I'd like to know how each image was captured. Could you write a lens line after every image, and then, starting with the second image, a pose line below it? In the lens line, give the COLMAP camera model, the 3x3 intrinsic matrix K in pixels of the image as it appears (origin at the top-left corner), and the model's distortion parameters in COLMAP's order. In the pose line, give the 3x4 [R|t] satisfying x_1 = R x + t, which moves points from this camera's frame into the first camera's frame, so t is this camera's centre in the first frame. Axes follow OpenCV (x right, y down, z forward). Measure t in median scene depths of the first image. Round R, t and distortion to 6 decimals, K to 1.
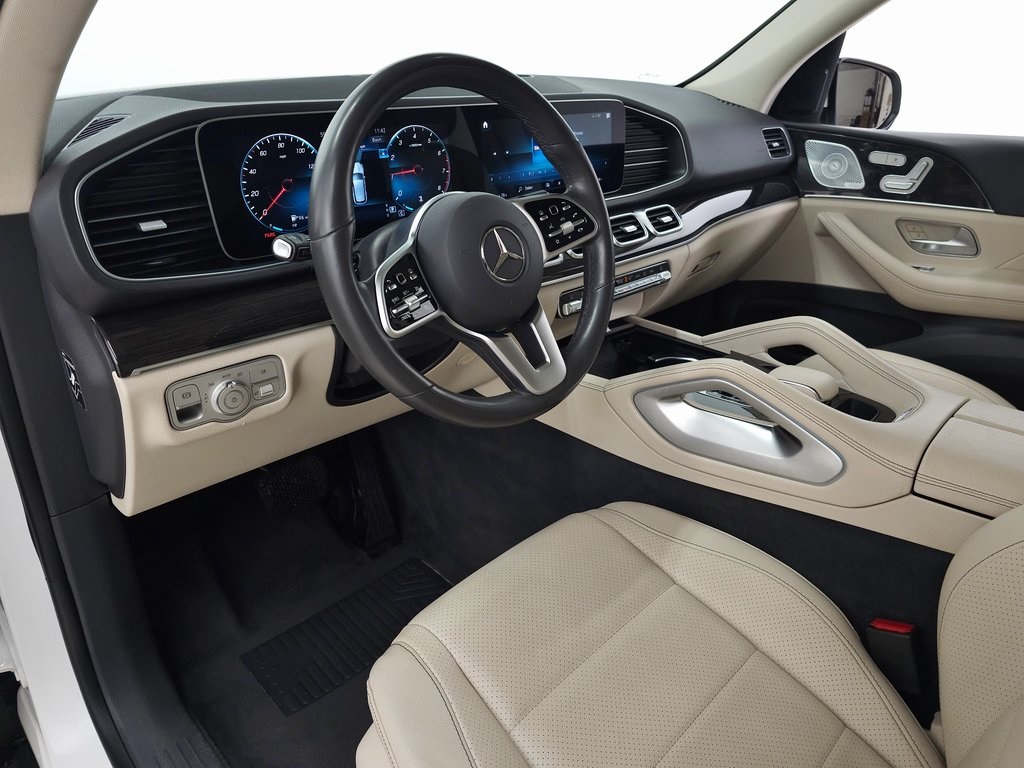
lens RADIAL K [[701.0, 0, 525.6], [0, 701.0, 379.2], [0, 0, 1]] dist [0.029775, -0.044829]
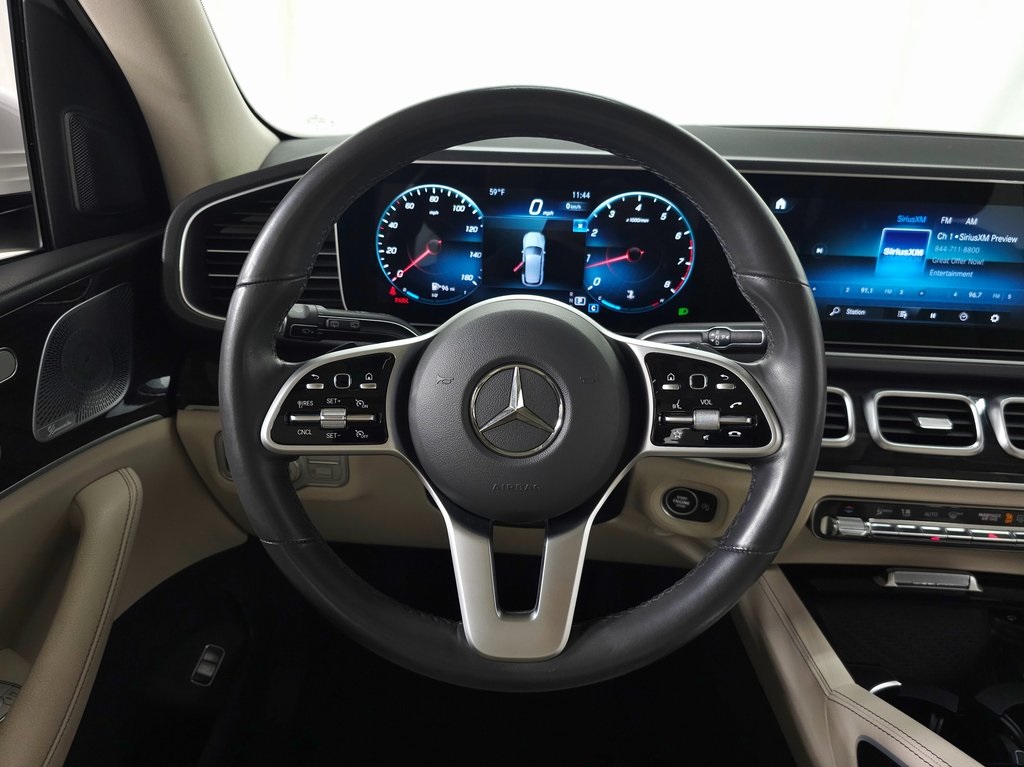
lens RADIAL K [[701.0, 0, 506.2], [0, 701.0, 379.6], [0, 0, 1]] dist [0.029775, -0.044829]
pose [[0.658584, 0.283155, -0.697202, 0.296872], [-0.331281, 0.940989, 0.069233, -0.193825], [0.675663, 0.185375, 0.713524, 0.454212]]
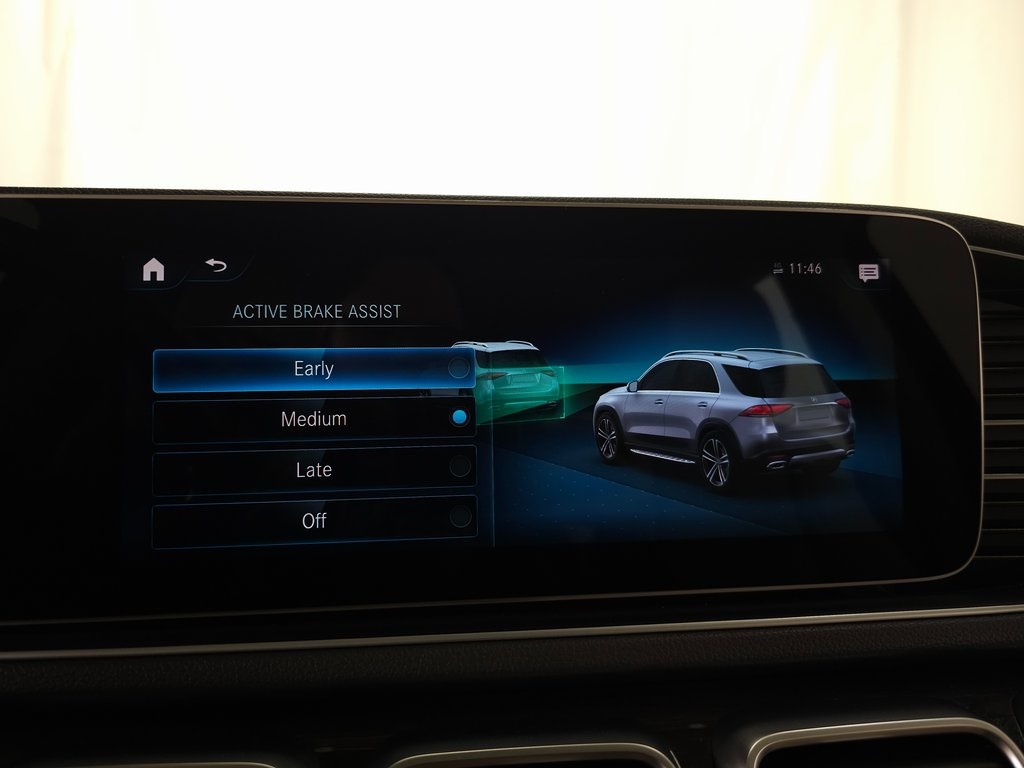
lens RADIAL K [[701.0, 0, 504.2], [0, 701.0, 386.1], [0, 0, 1]] dist [0.029775, -0.044829]
pose [[0.771902, -0.000890, -0.635740, 0.229409], [-0.247181, 0.920898, -0.301411, -0.306360], [0.585720, 0.389803, 0.710623, 1.008924]]
